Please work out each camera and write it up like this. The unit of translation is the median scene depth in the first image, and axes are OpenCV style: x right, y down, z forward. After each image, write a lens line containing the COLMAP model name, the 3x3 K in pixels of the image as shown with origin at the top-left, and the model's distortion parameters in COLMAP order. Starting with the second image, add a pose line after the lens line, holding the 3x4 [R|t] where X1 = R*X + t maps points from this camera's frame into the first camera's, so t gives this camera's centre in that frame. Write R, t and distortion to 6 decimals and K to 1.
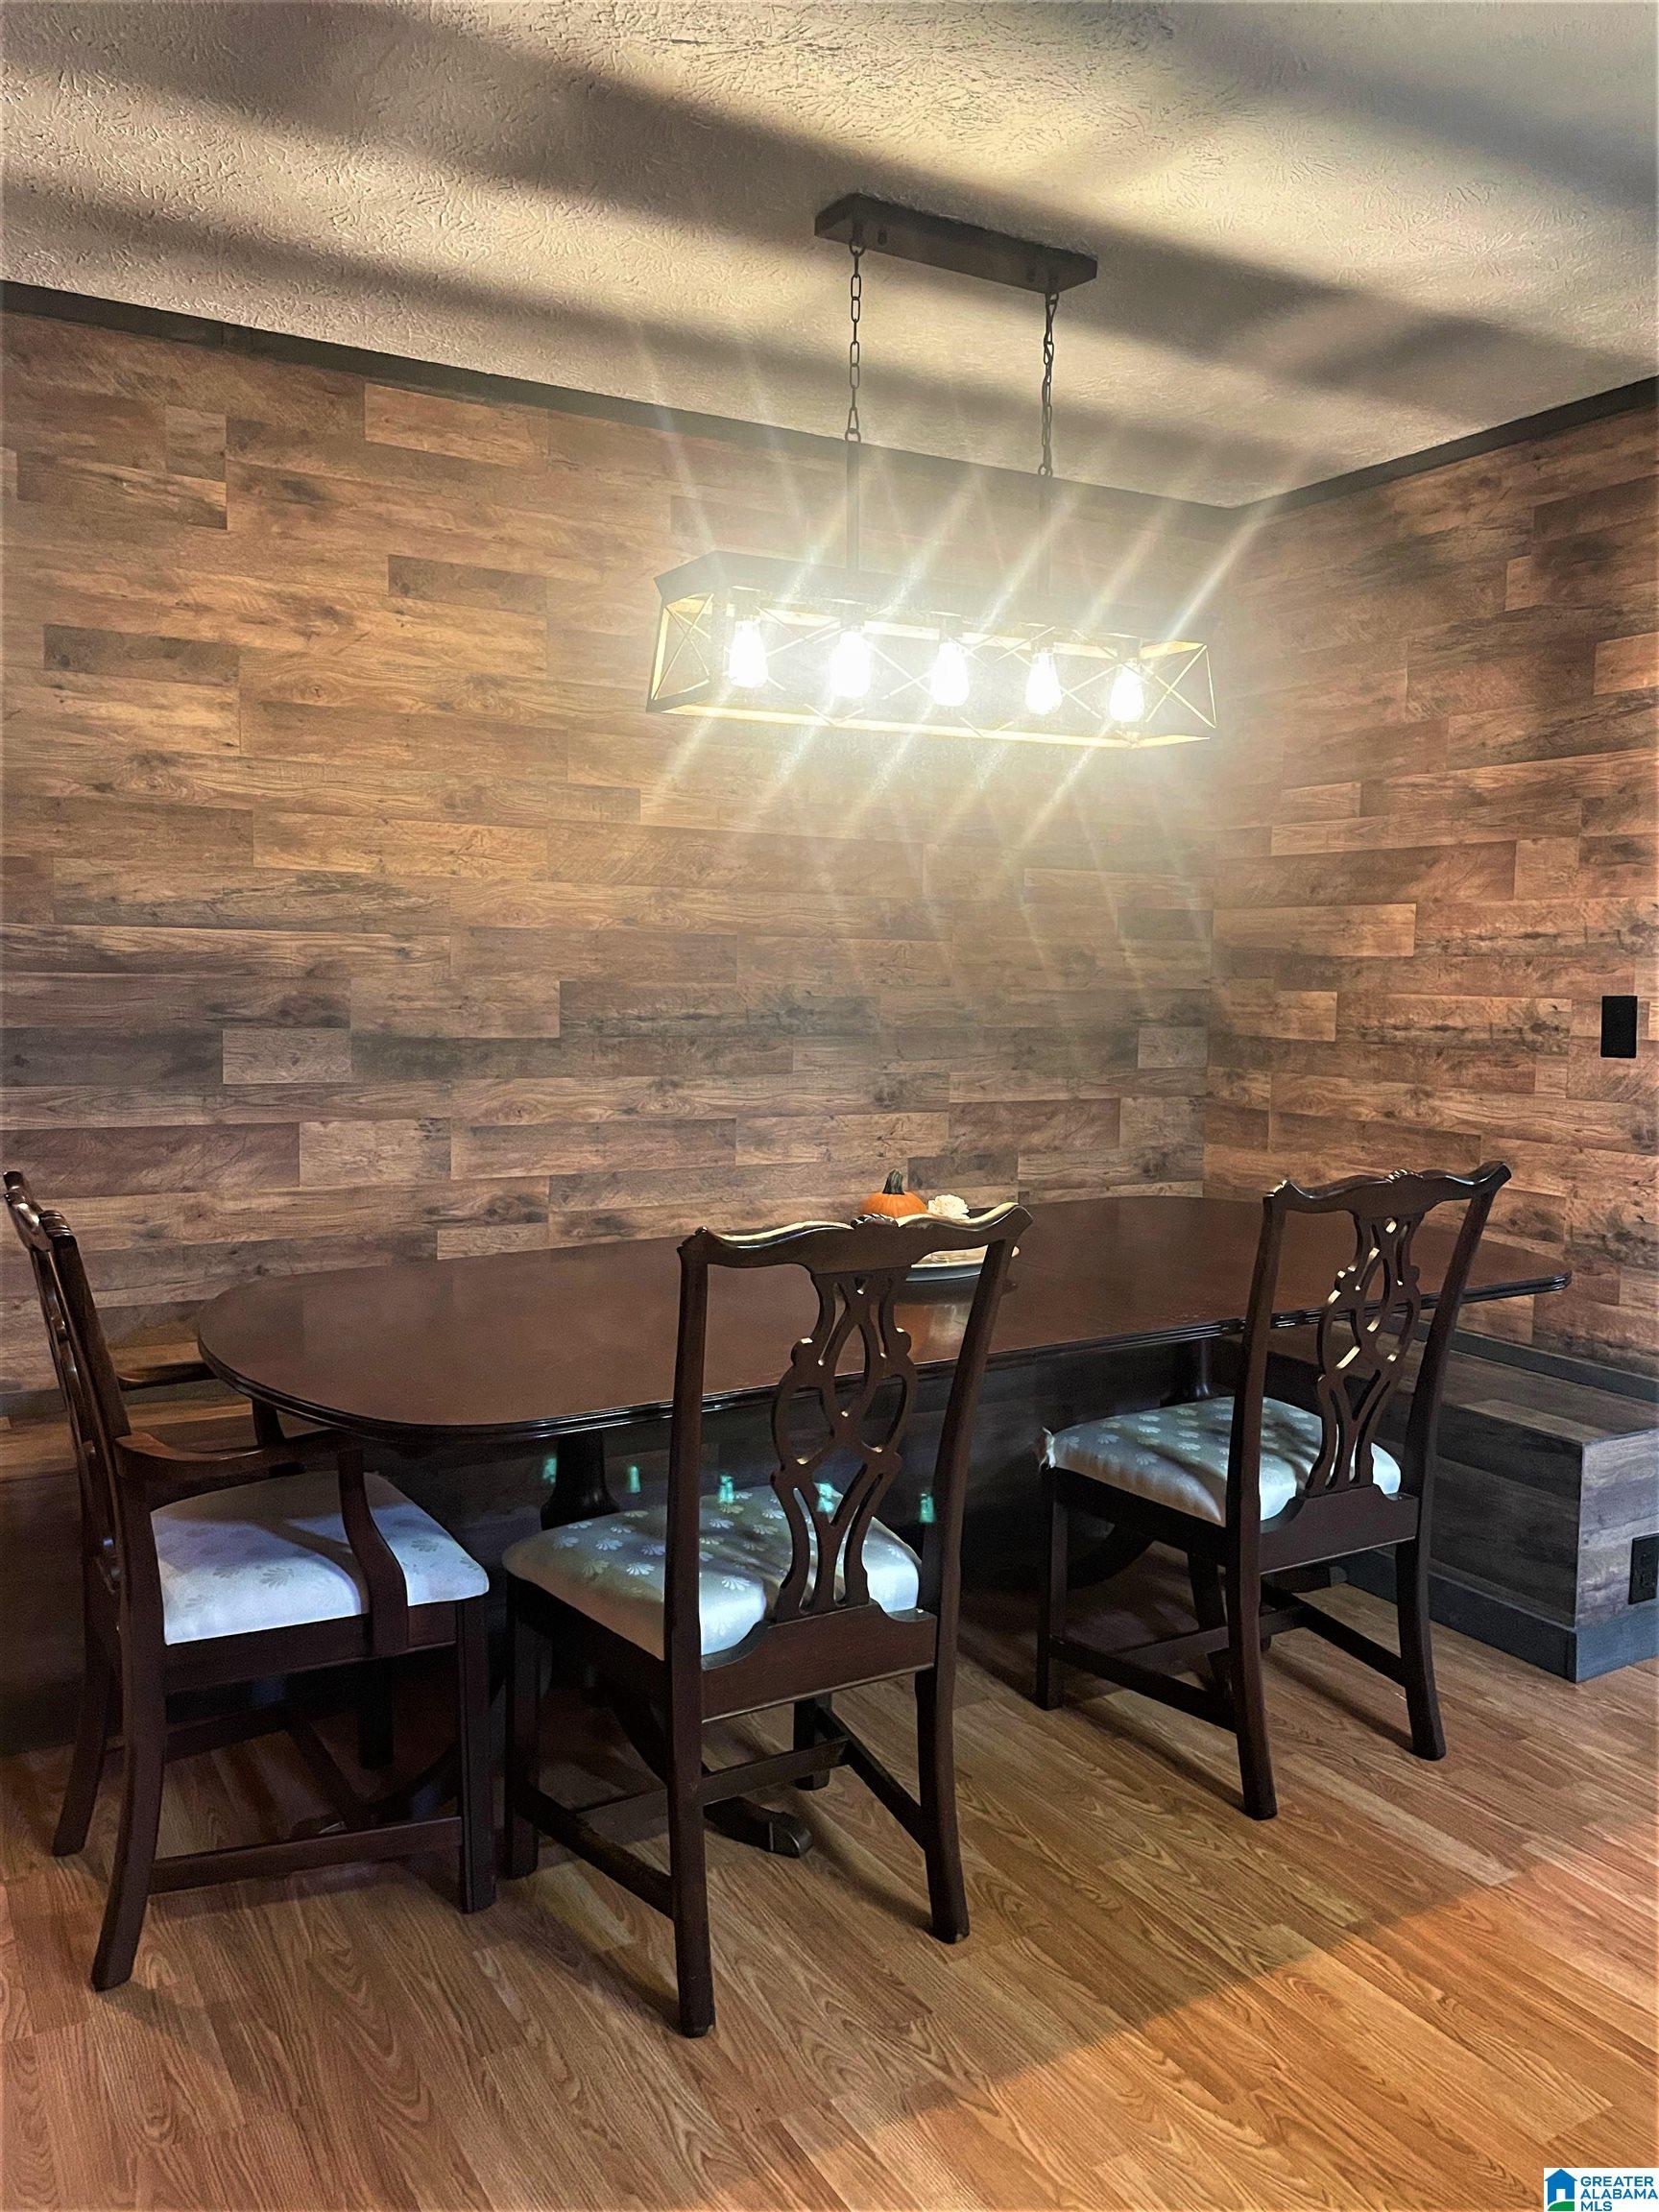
lens RADIAL K [[1687.4, 0, 836.3], [0, 1687.4, 1103.4], [0, 0, 1]] dist [-0.001223, -0.019428]
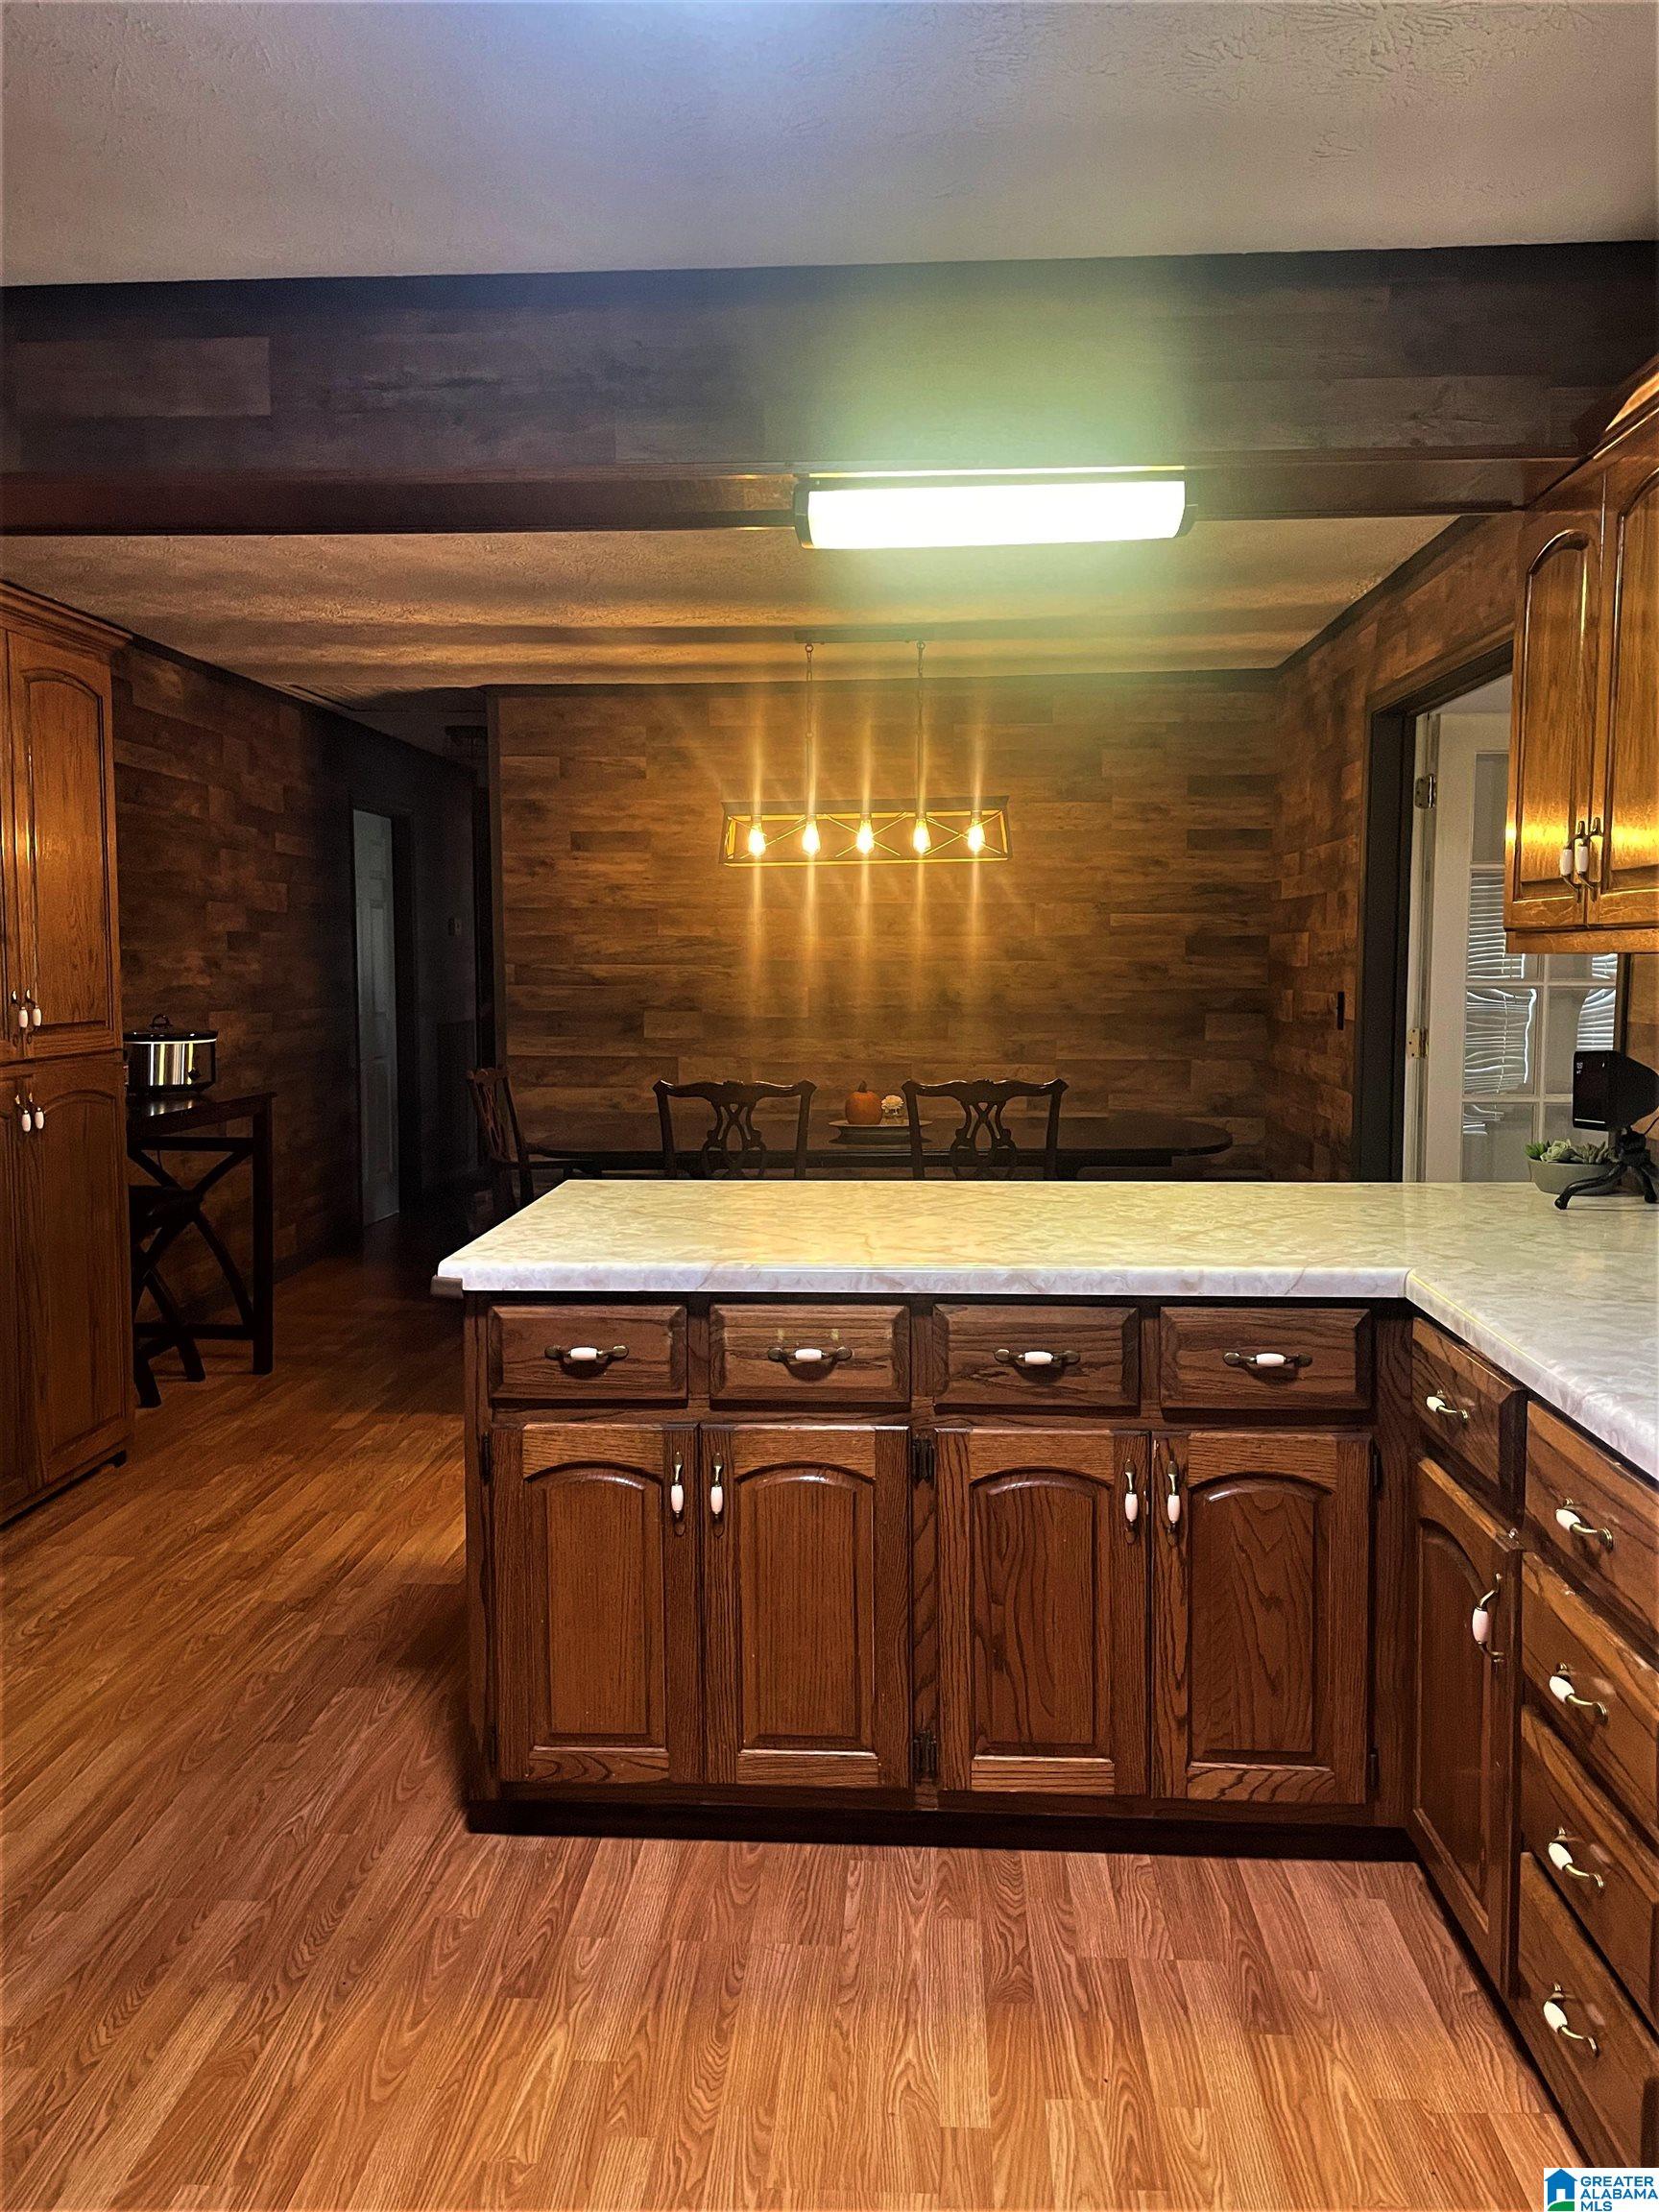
lens RADIAL K [[1687.4, 0, 819.5], [0, 1687.4, 1110.4], [0, 0, 1]] dist [-0.001223, -0.019428]
pose [[0.825066, 0.033630, -0.564034, 1.025320], [-0.032533, 0.999399, 0.011999, 0.047871], [0.564099, 0.008450, 0.825664, -0.633869]]
